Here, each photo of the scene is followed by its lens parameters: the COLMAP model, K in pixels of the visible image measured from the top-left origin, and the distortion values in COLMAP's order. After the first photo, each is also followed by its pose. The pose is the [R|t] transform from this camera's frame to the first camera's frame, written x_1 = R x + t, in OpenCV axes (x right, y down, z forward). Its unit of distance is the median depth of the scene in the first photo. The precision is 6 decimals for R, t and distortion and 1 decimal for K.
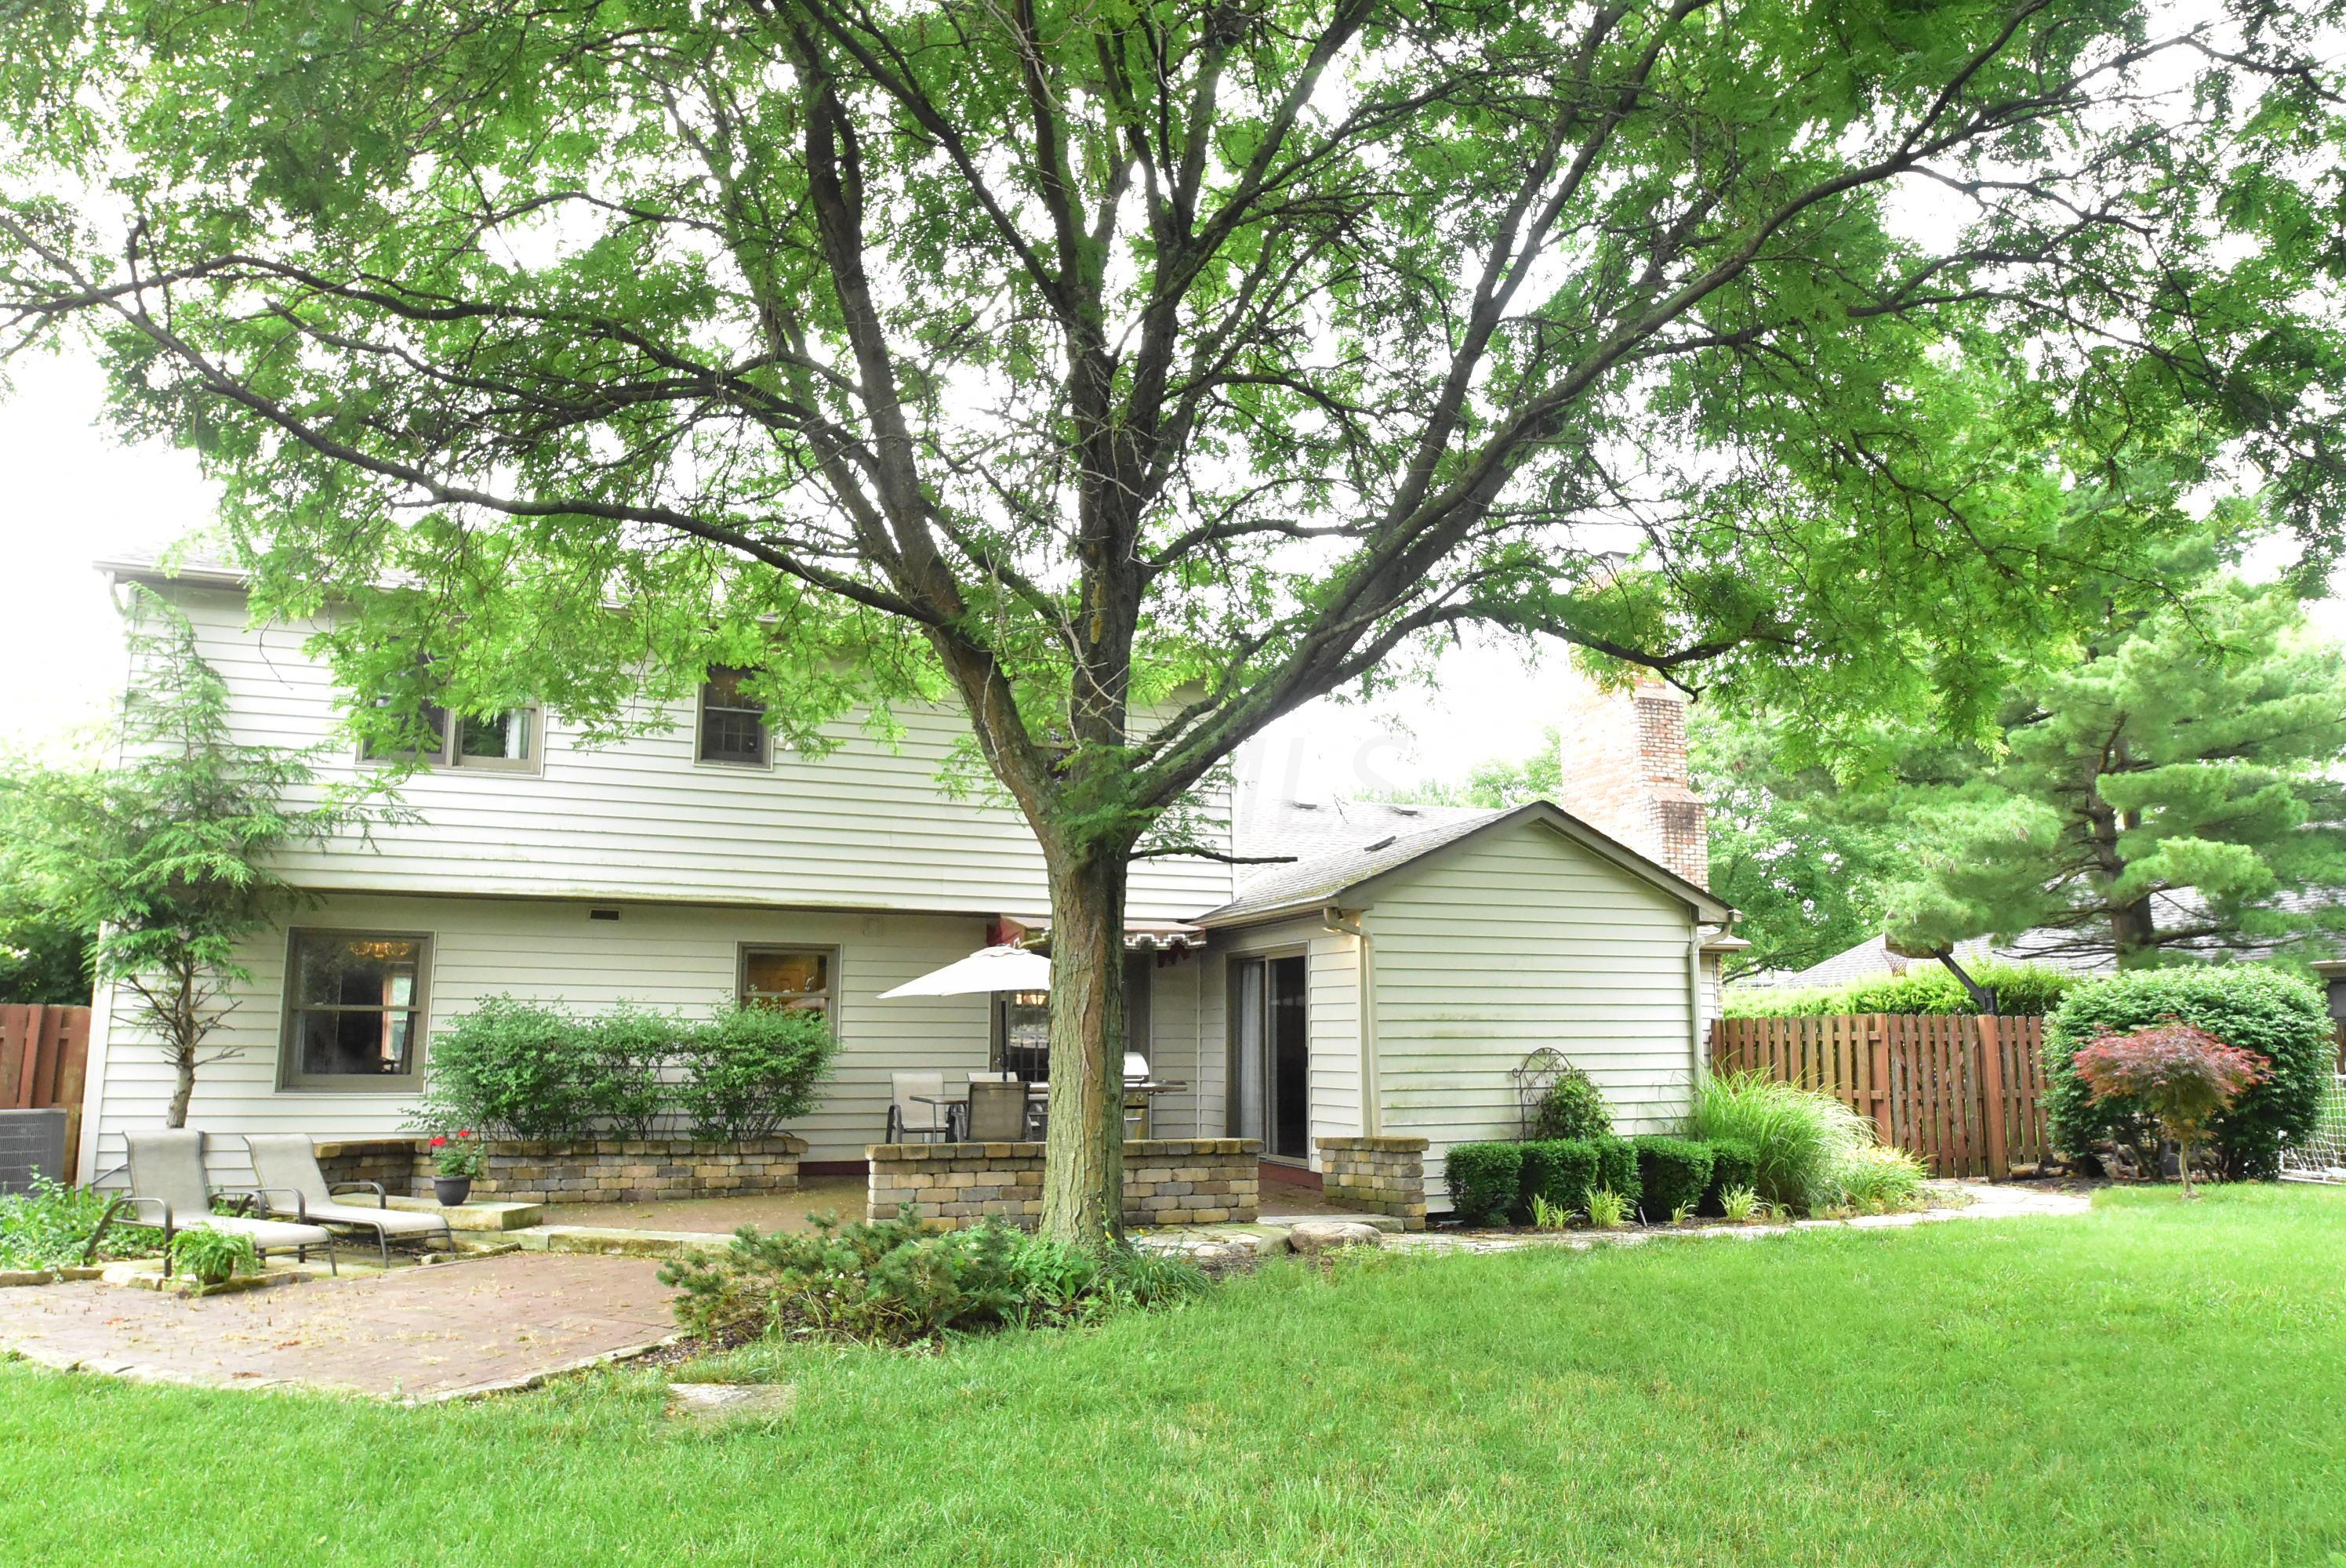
lens RADIAL K [[1656.2, 0, 1167.0], [0, 1656.2, 781.1], [0, 0, 1]] dist [-0.031057, -0.000368]
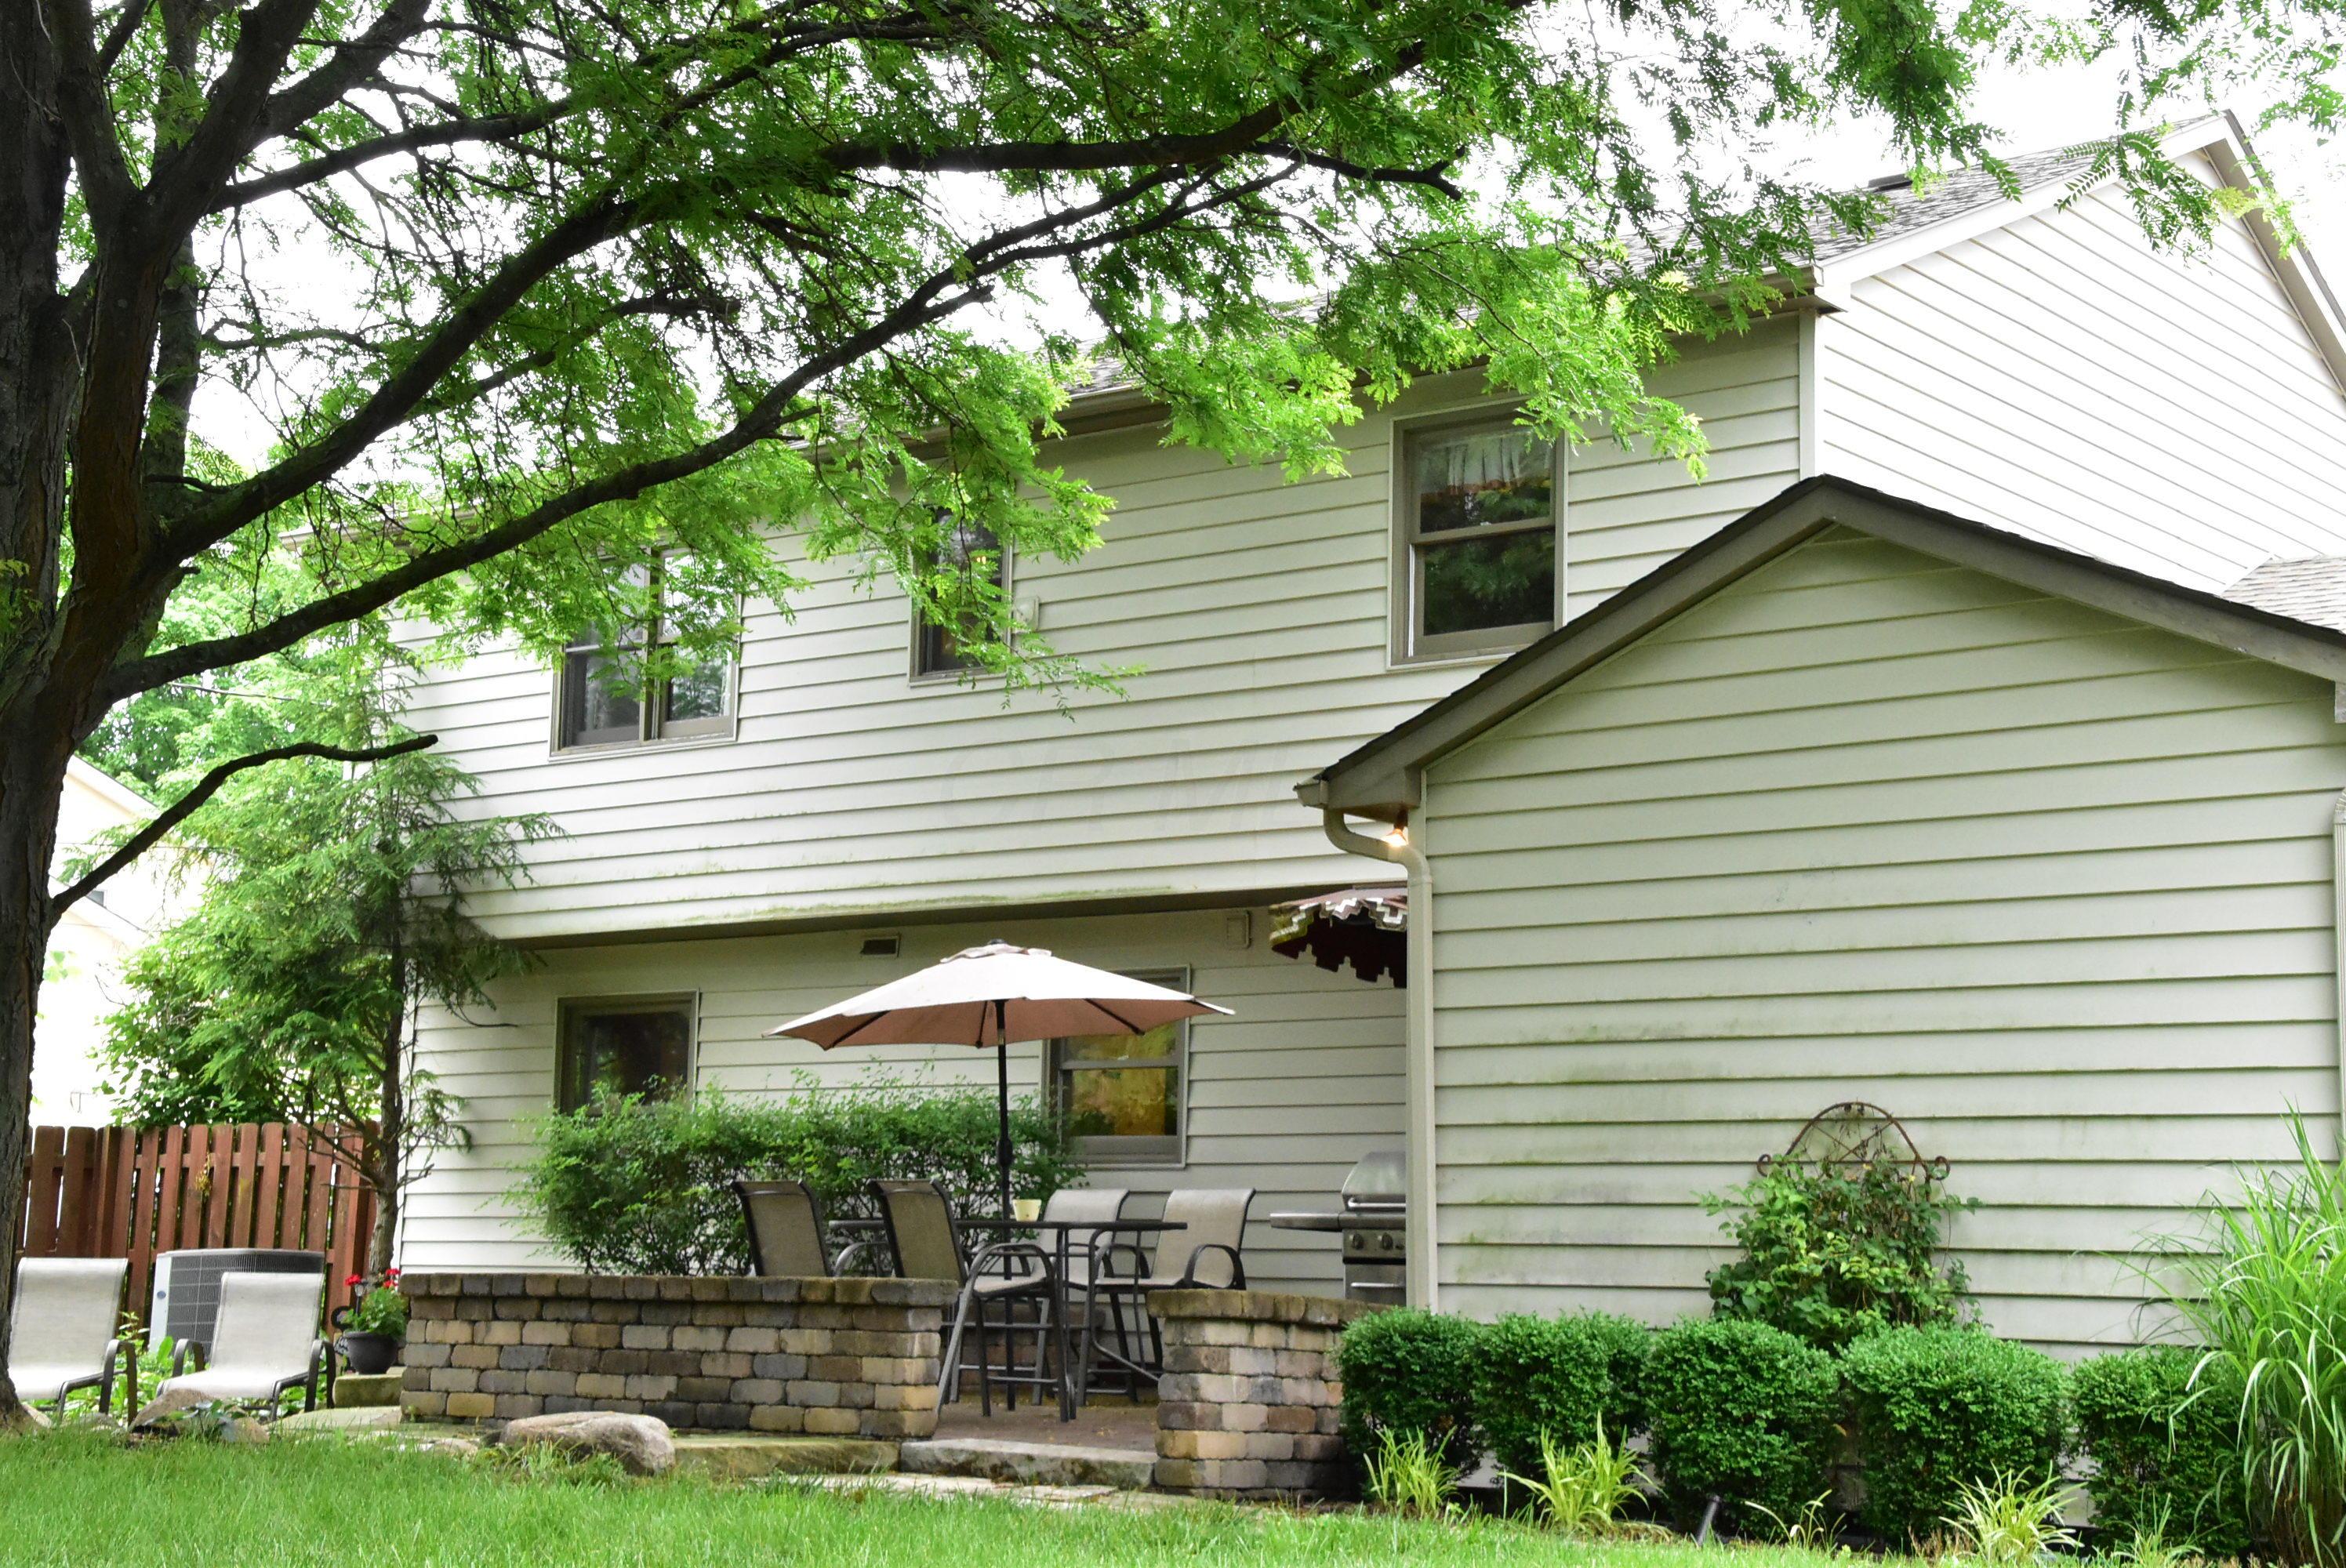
lens RADIAL K [[3565.7, 0, 1178.9], [0, 3565.7, 787.6], [0, 0, 1]] dist [0.213443, 0.000000]
pose [[0.506398, -0.113408, -0.854810, 0.907112], [0.115782, 0.991280, -0.062923, 0.126048], [0.854491, -0.067107, 0.515113, 0.443452]]
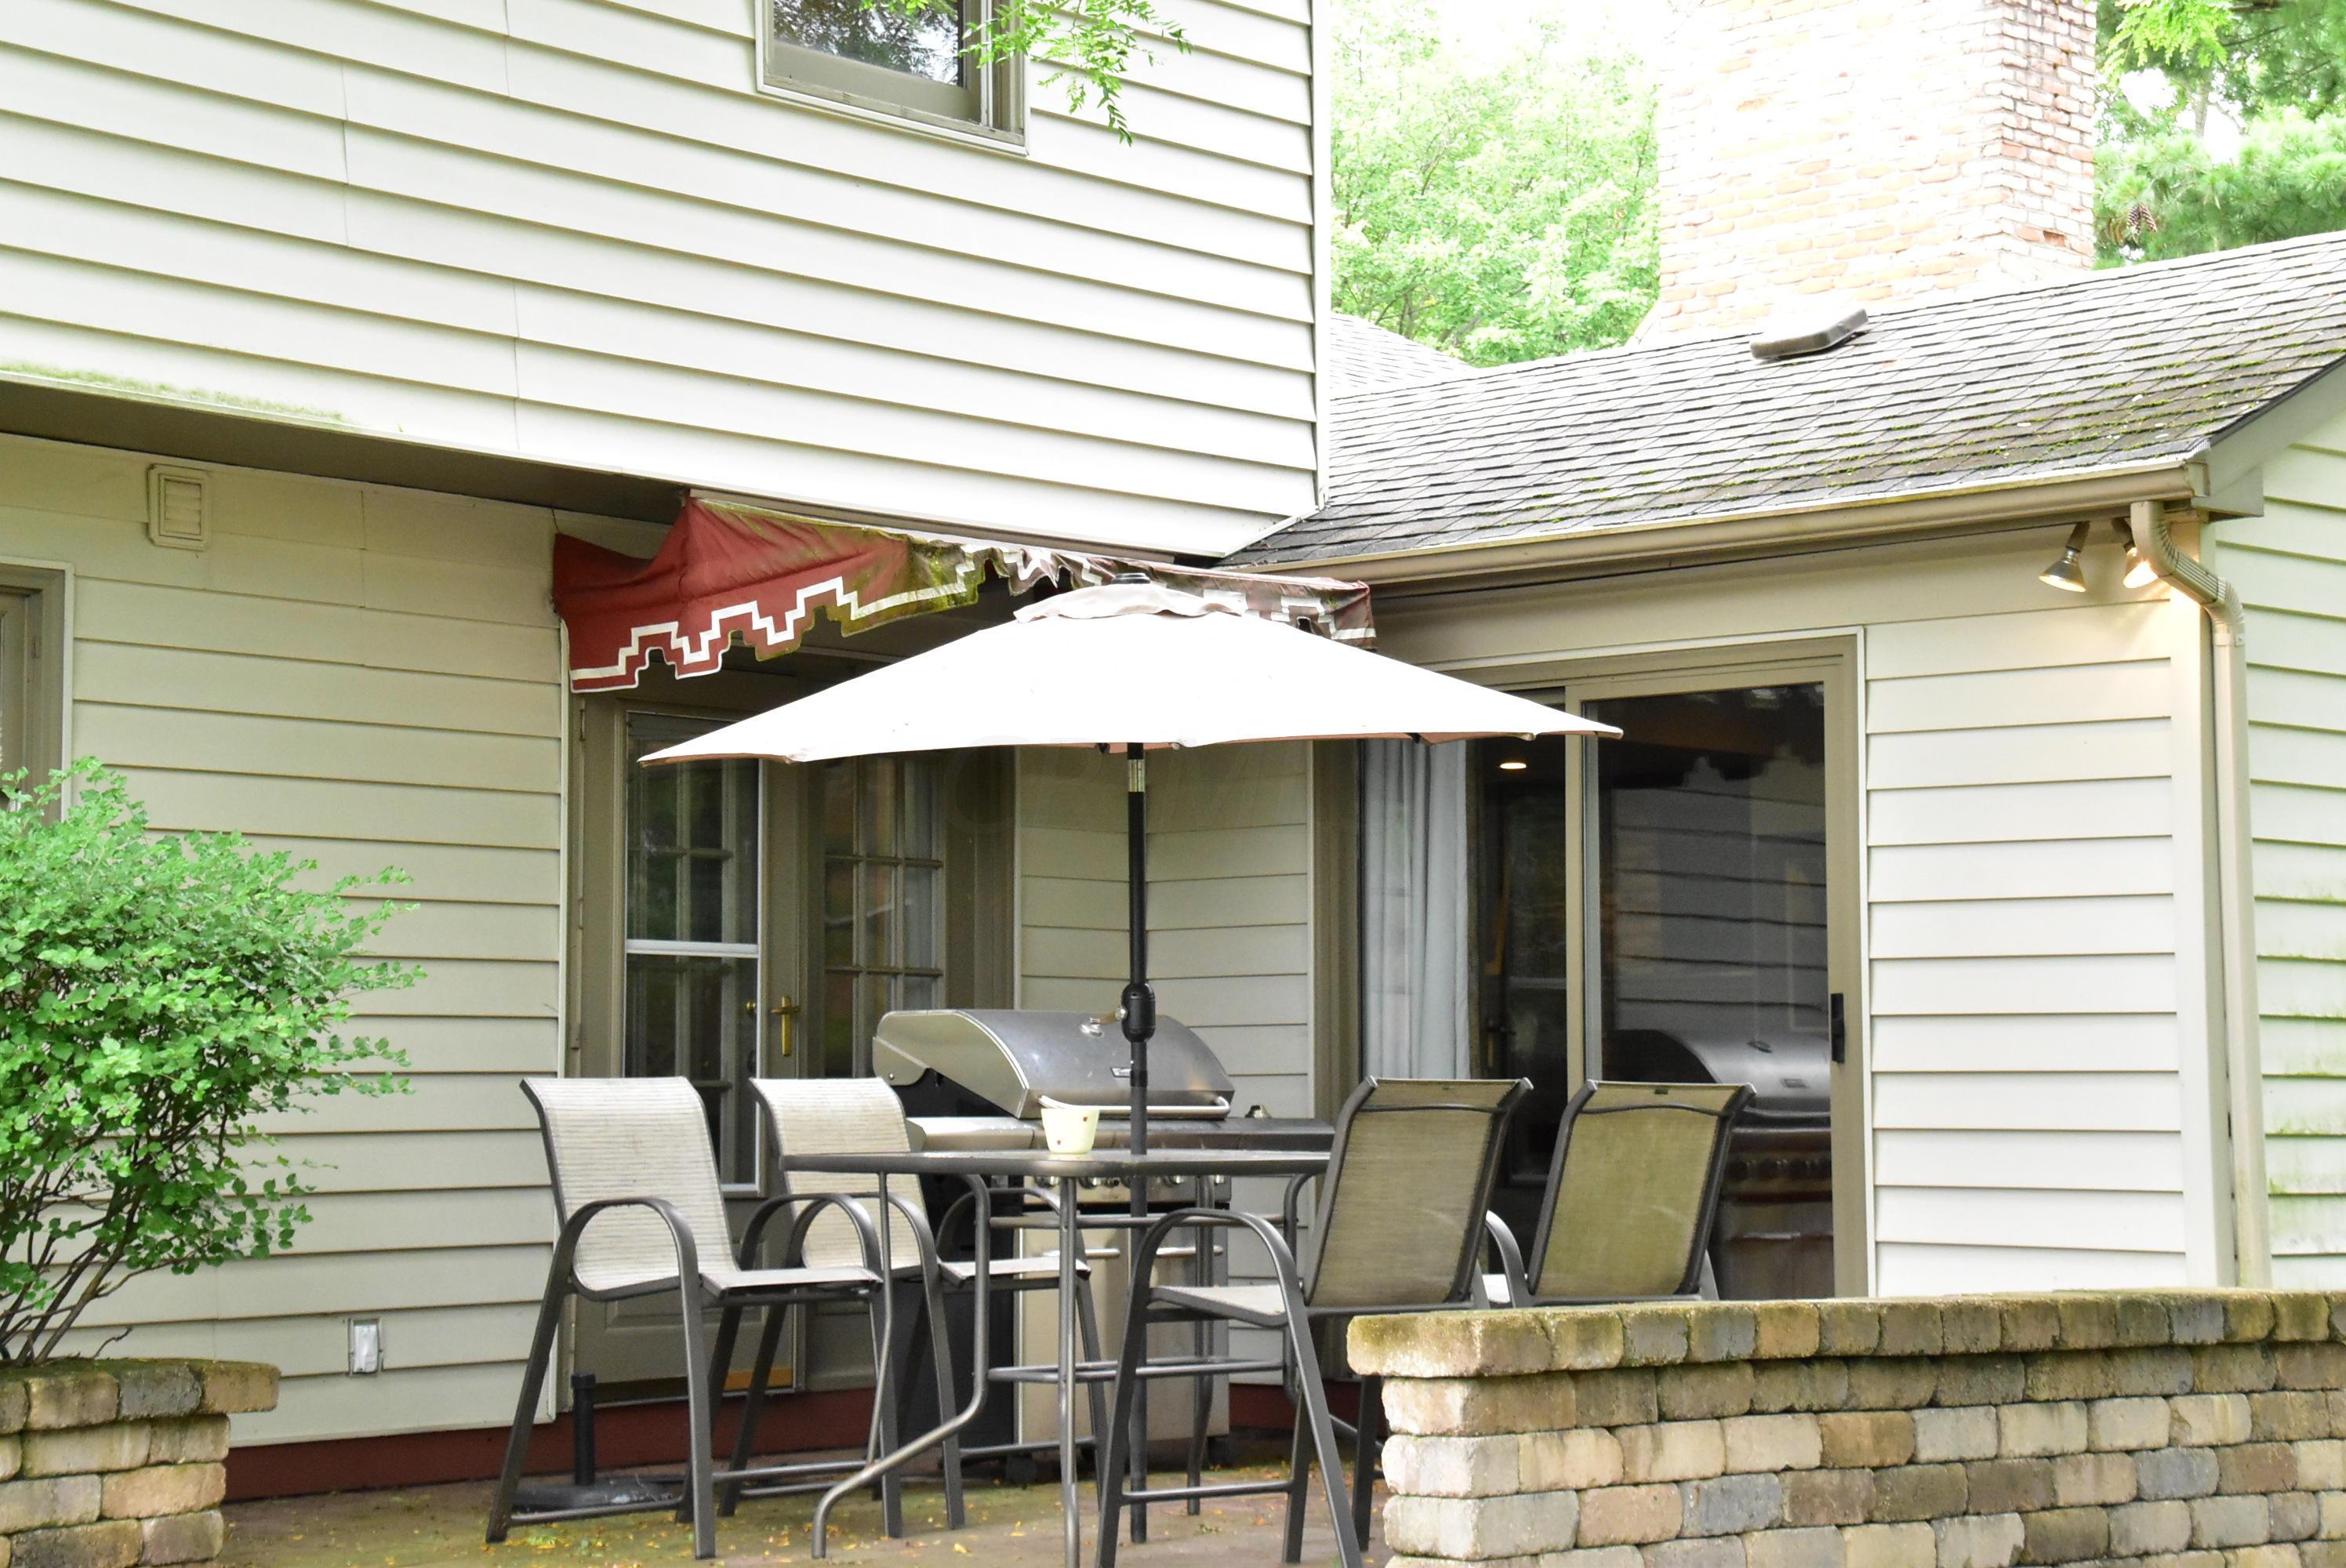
lens RADIAL K [[4669.9, 0, 1187.1], [0, 4669.9, 788.3], [0, 0, 1]] dist [0.558240, 0.000000]
pose [[0.890217, 0.028463, 0.454647, -0.414087], [-0.064938, 0.995782, 0.064811, 0.082042], [-0.450885, -0.087220, 0.888310, 0.331137]]
